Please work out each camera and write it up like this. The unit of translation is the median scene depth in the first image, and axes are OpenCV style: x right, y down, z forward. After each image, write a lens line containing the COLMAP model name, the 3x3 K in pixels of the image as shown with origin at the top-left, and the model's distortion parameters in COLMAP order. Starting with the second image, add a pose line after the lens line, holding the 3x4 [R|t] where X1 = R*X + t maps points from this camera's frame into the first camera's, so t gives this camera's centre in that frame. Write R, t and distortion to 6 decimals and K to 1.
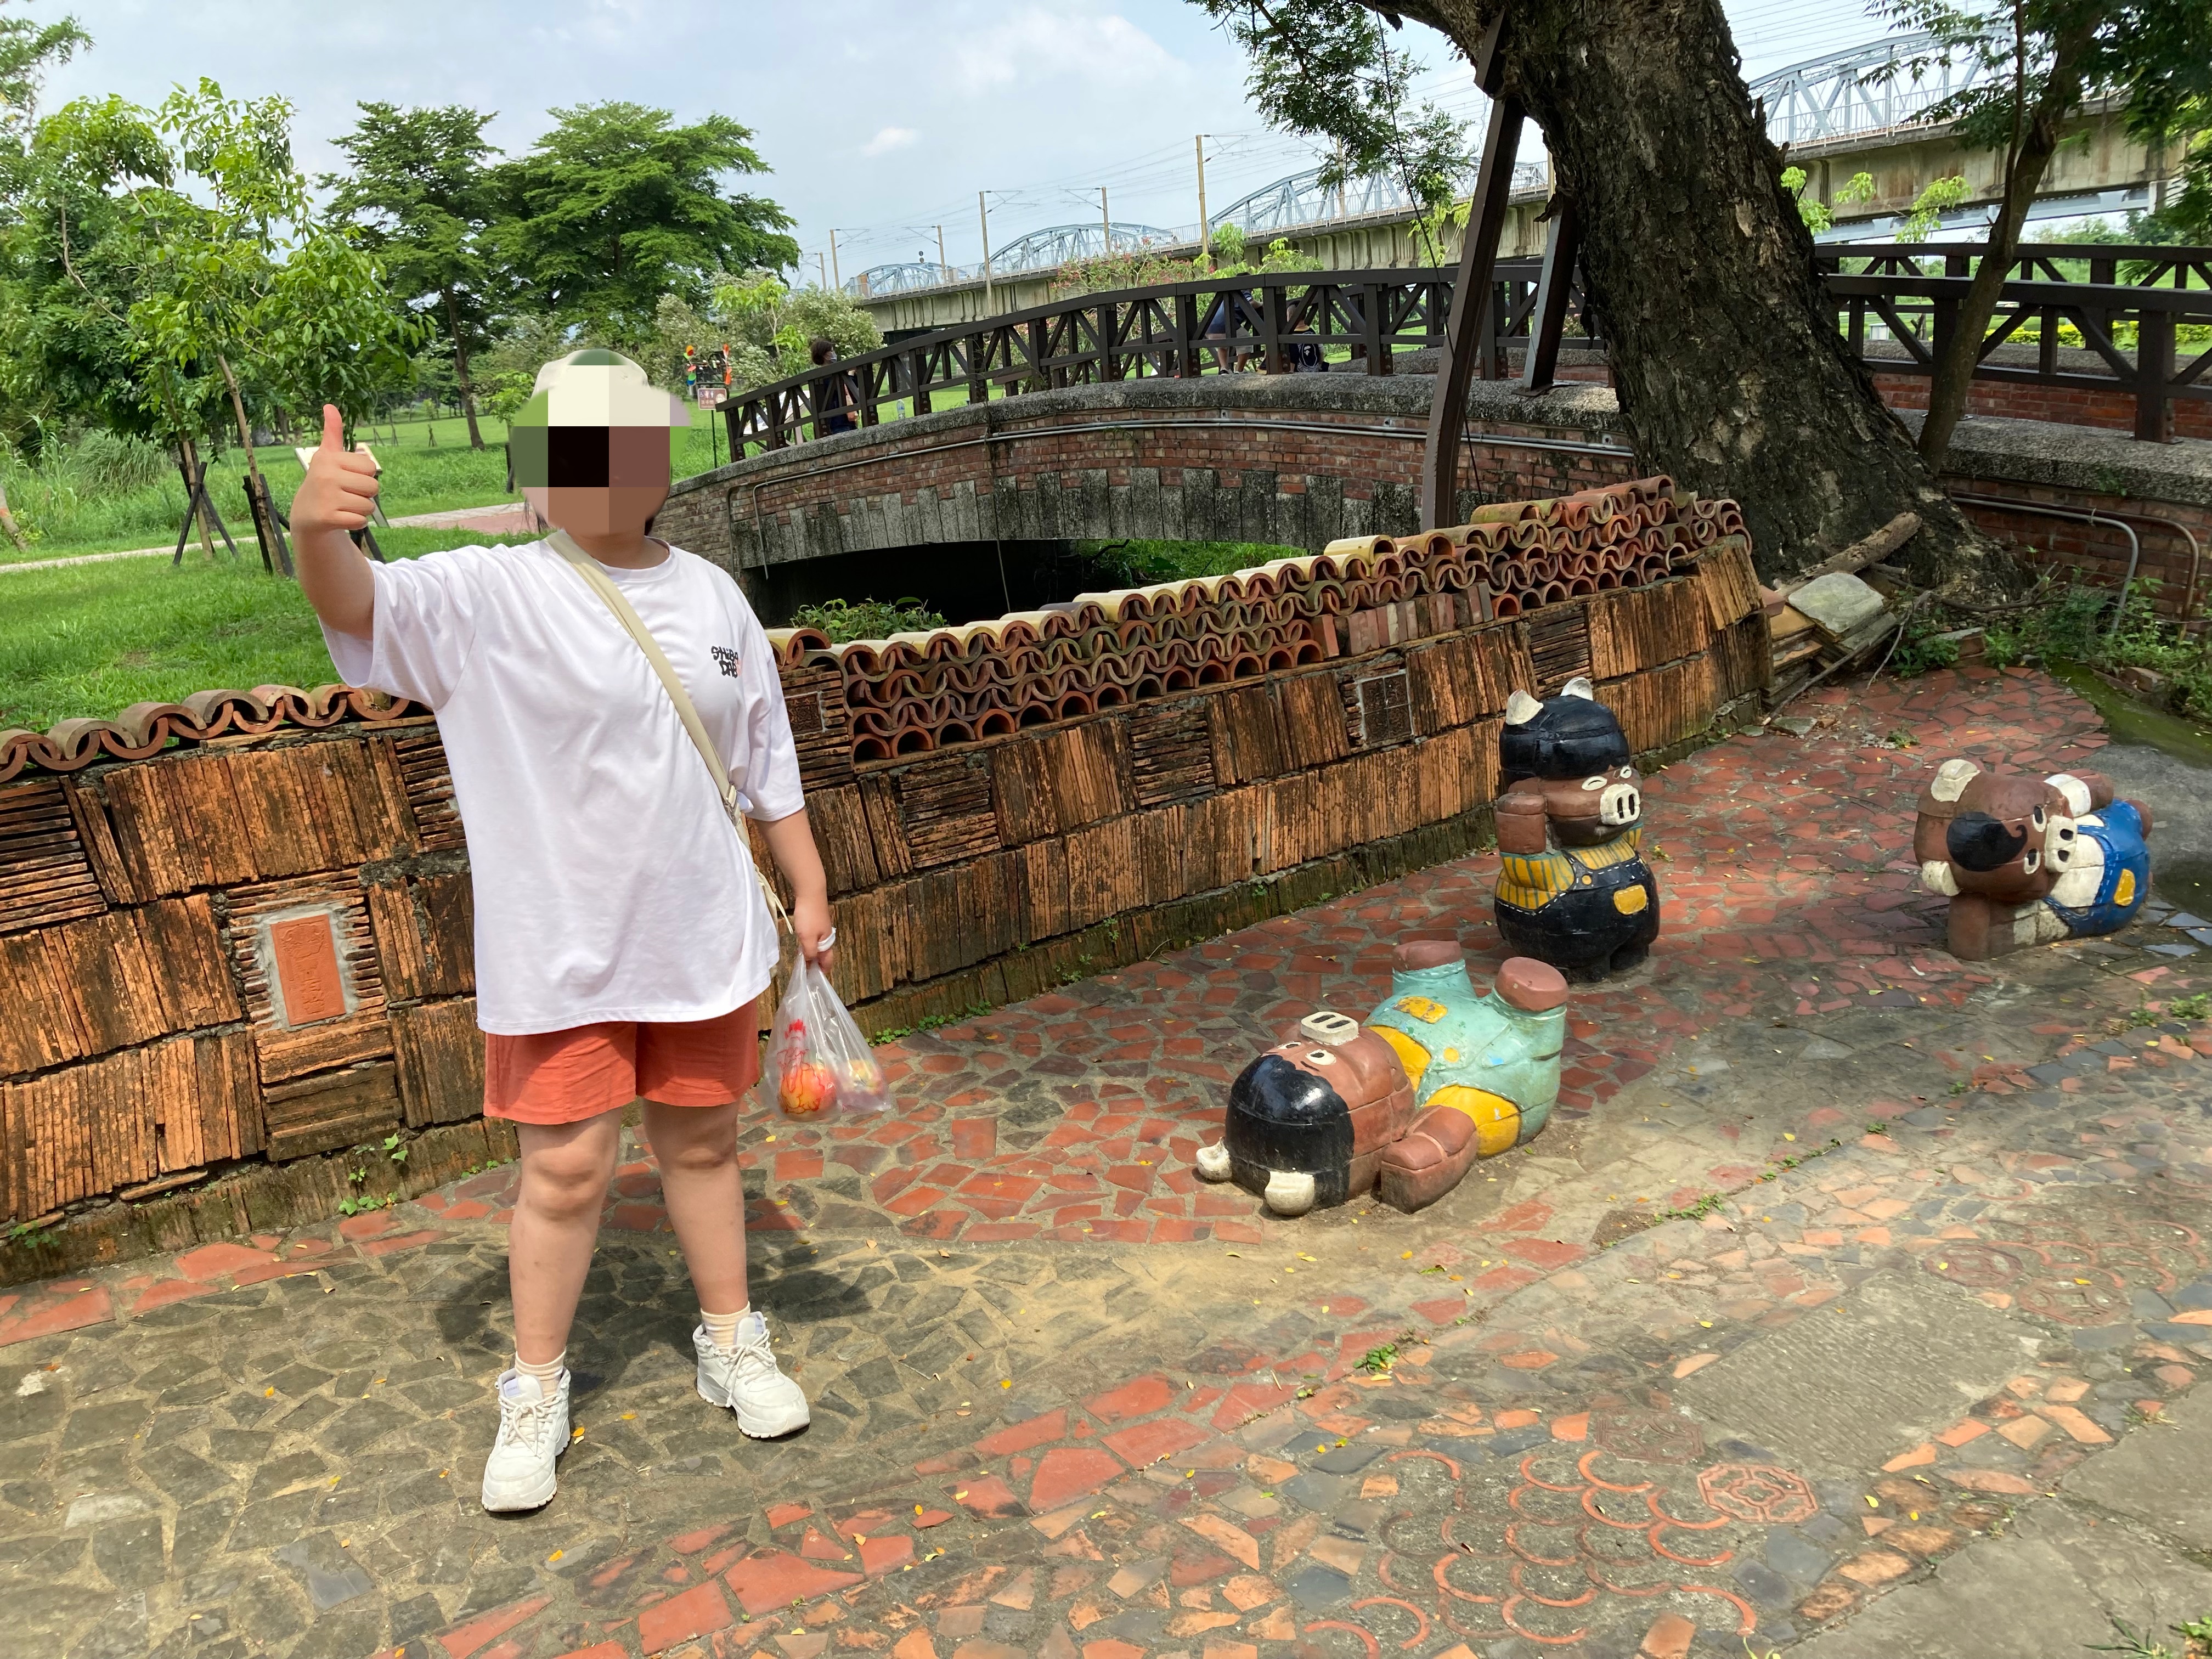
lens RADIAL K [[1813.0, 0, 1105.7], [0, 1813.0, 828.4], [0, 0, 1]] dist [0.027107, -0.045488]
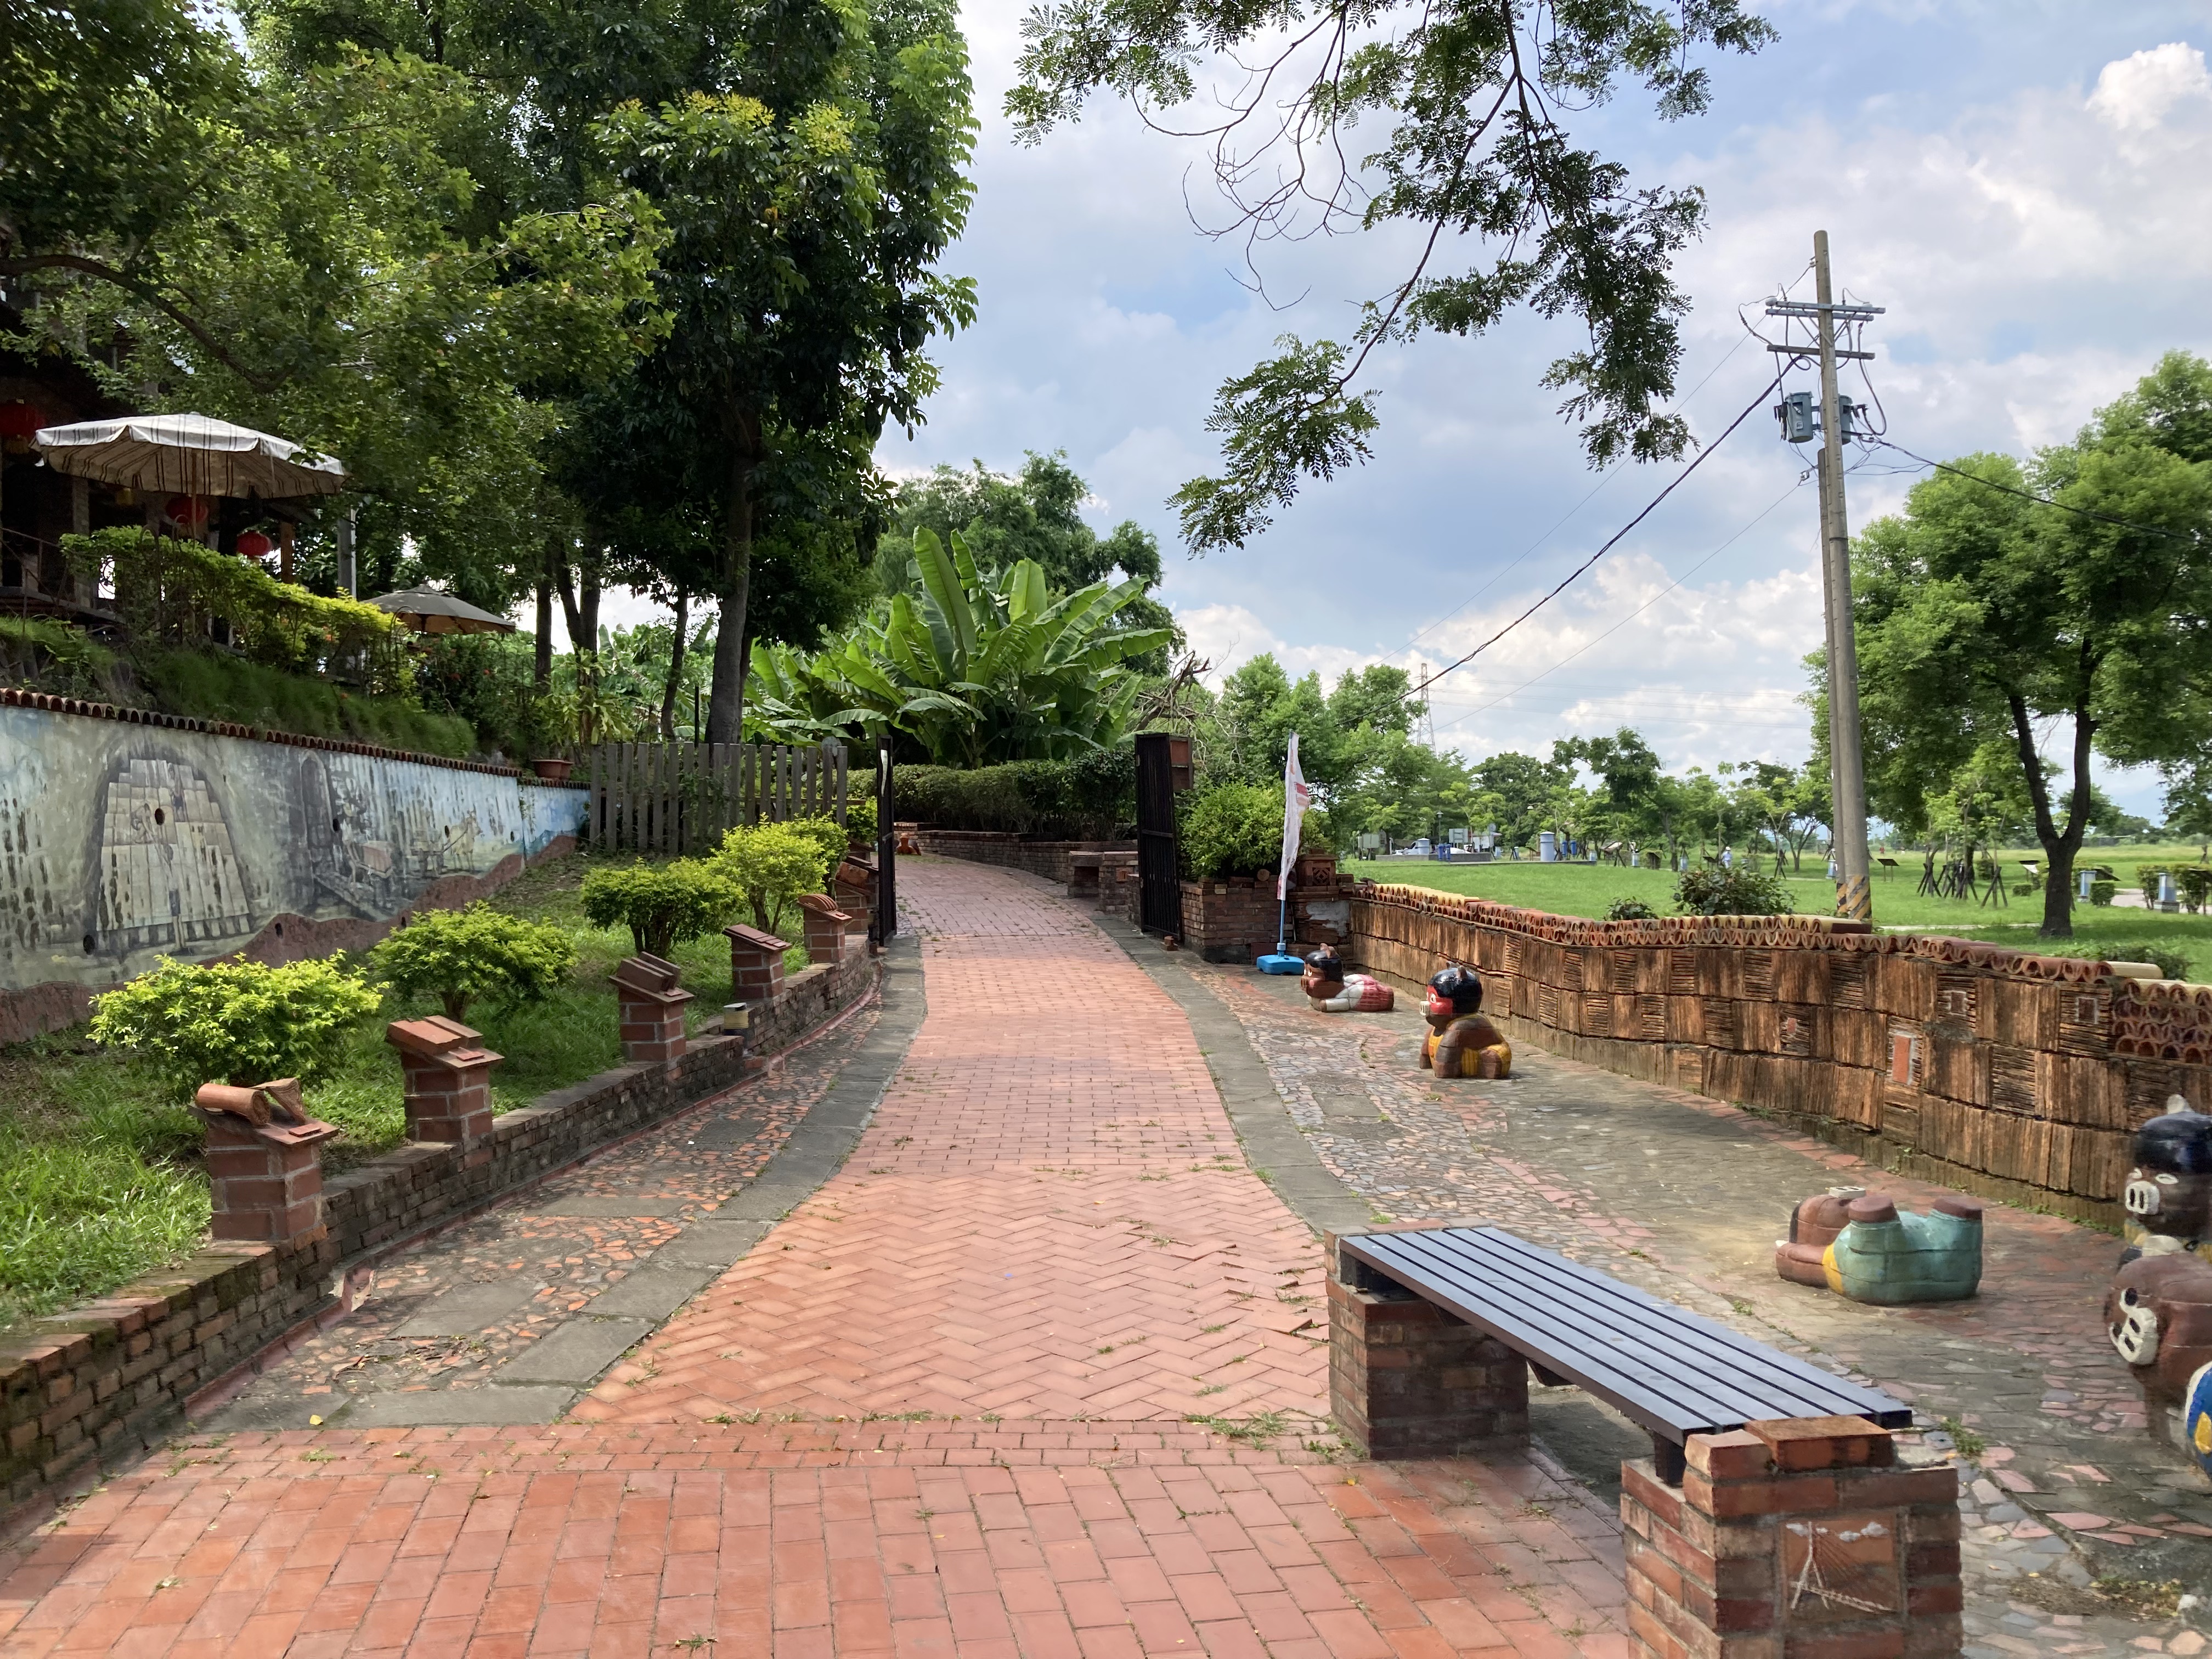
lens RADIAL K [[1813.0, 0, 1106.0], [0, 1813.0, 829.6], [0, 0, 1]] dist [0.027107, -0.045488]
pose [[-0.442227, 0.073832, -0.893859, 2.005543], [-0.167023, 0.972394, 0.162952, -0.405047], [0.881214, 0.221357, -0.417687, 1.022625]]
